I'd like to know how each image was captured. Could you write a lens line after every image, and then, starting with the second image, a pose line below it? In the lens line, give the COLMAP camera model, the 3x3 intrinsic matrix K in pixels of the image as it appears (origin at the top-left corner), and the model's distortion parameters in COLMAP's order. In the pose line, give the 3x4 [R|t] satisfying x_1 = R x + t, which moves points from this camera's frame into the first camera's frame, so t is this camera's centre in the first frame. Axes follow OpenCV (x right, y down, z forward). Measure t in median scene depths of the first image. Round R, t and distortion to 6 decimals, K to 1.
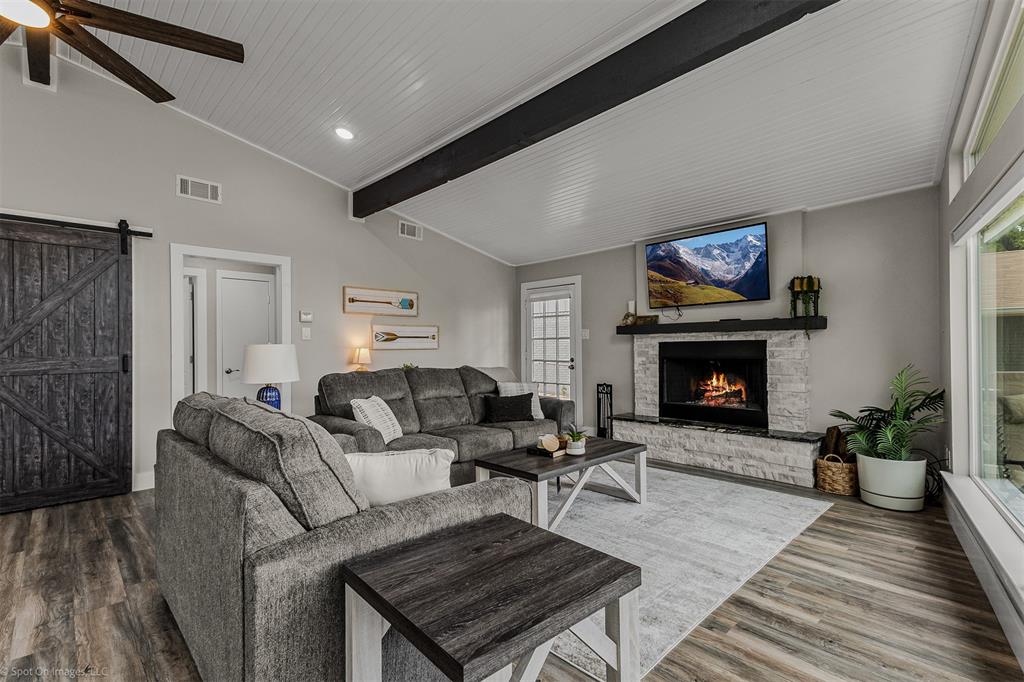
lens RADIAL K [[474.6, 0, 506.9], [0, 474.6, 339.1], [0, 0, 1]] dist [0.022171, -0.001584]
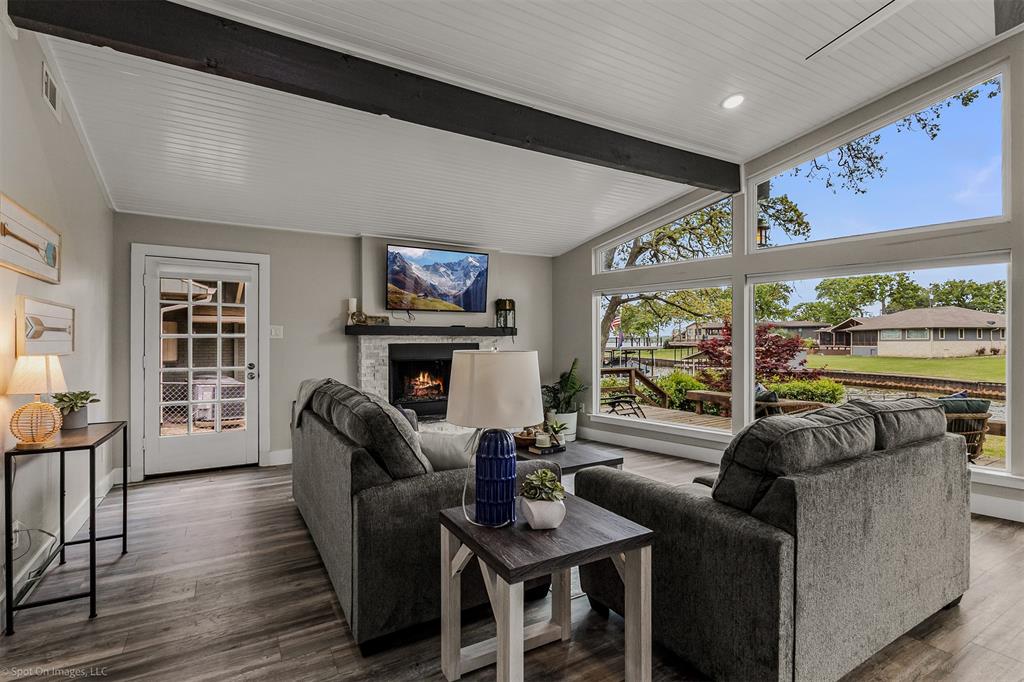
lens RADIAL K [[485.7, 0, 510.0], [0, 485.7, 343.0], [0, 0, 1]] dist [-0.002790, 0.000698]
pose [[0.222660, 0.007760, 0.974865, -0.647465], [-0.017250, 0.999843, -0.004019, 0.004953], [-0.974743, -0.015921, 0.222759, 0.542552]]
